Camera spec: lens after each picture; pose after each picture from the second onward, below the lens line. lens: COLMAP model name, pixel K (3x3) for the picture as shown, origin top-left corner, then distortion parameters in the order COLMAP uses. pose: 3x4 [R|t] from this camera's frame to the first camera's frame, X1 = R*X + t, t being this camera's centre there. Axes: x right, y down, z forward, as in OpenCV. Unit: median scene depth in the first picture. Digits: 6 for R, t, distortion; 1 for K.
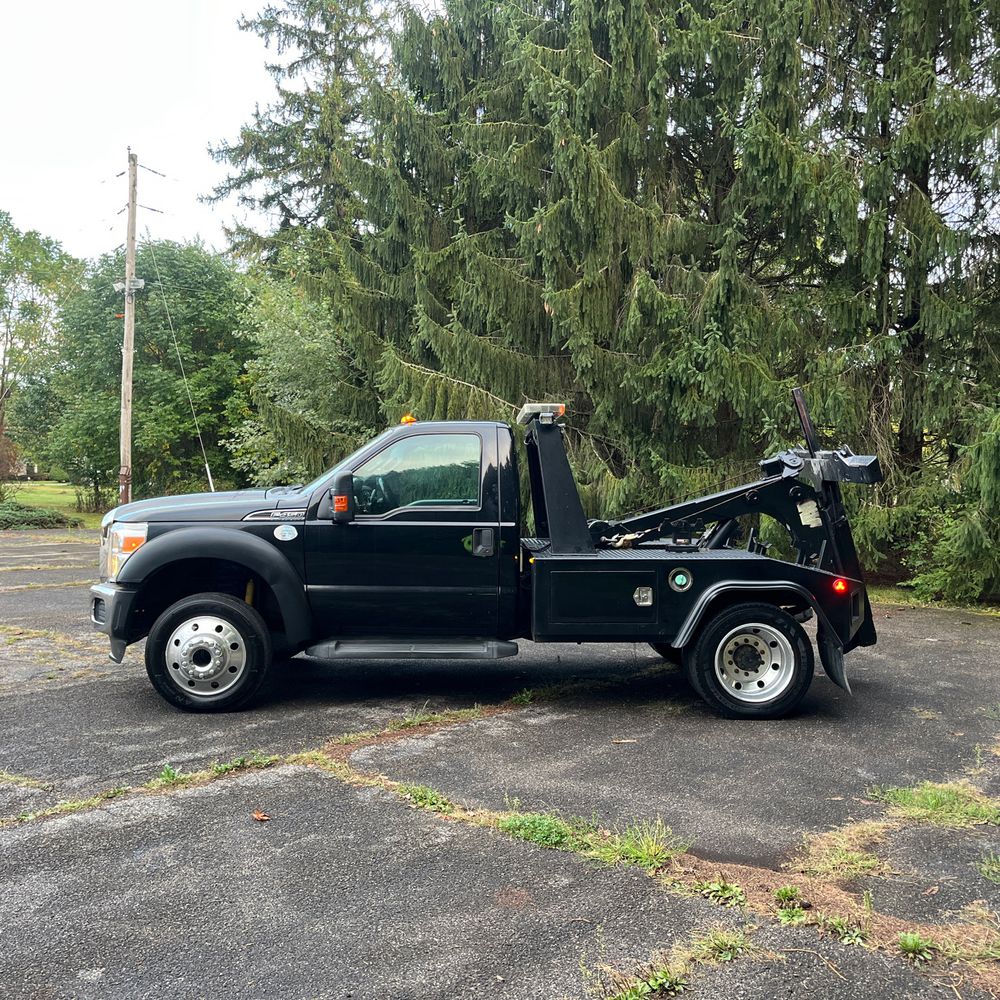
lens RADIAL K [[1023.1, 0, 497.4], [0, 1023.1, 506.2], [0, 0, 1]] dist [0.013472, 0.000000]
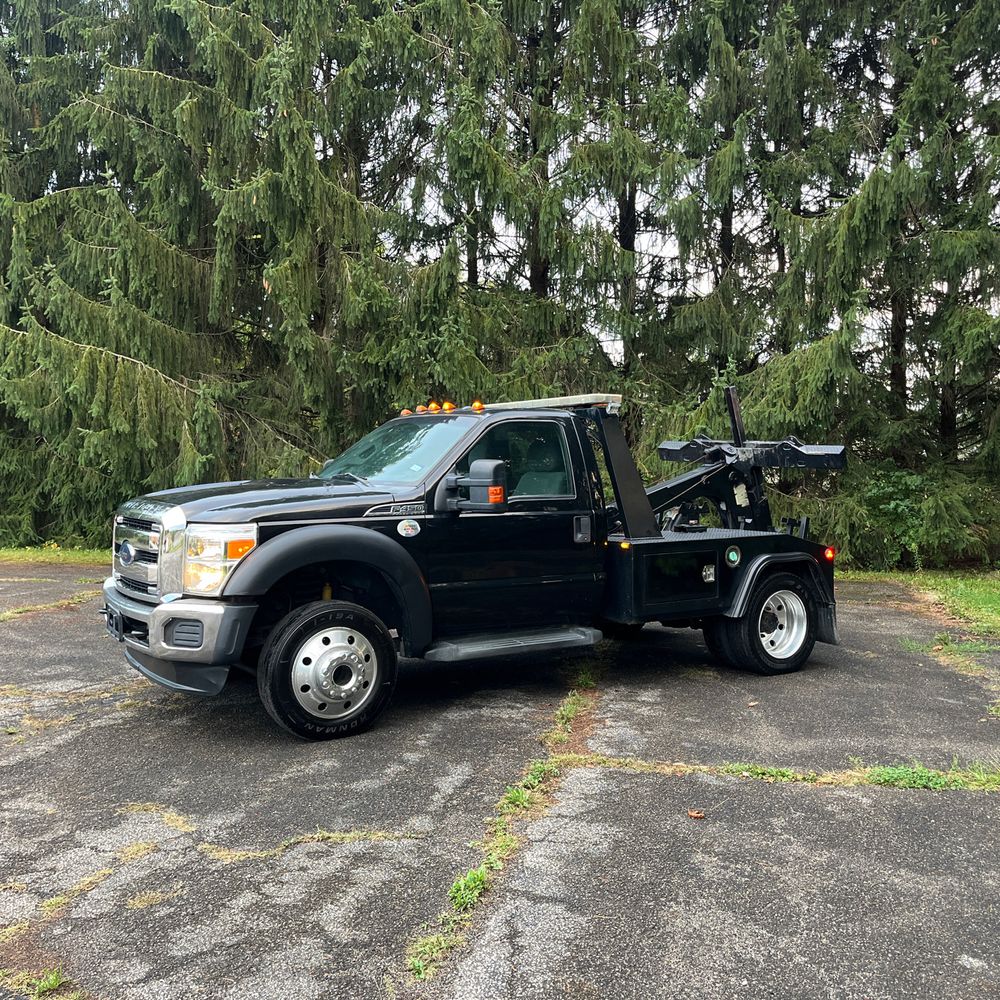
lens RADIAL K [[1023.1, 0, 510.1], [0, 1023.1, 494.9], [0, 0, 1]] dist [0.013472, 0.000000]
pose [[0.843832, -0.021303, 0.536184, -0.614235], [0.019493, 0.999769, 0.009044, -0.009763], [-0.536253, 0.002820, 0.844053, 0.184364]]
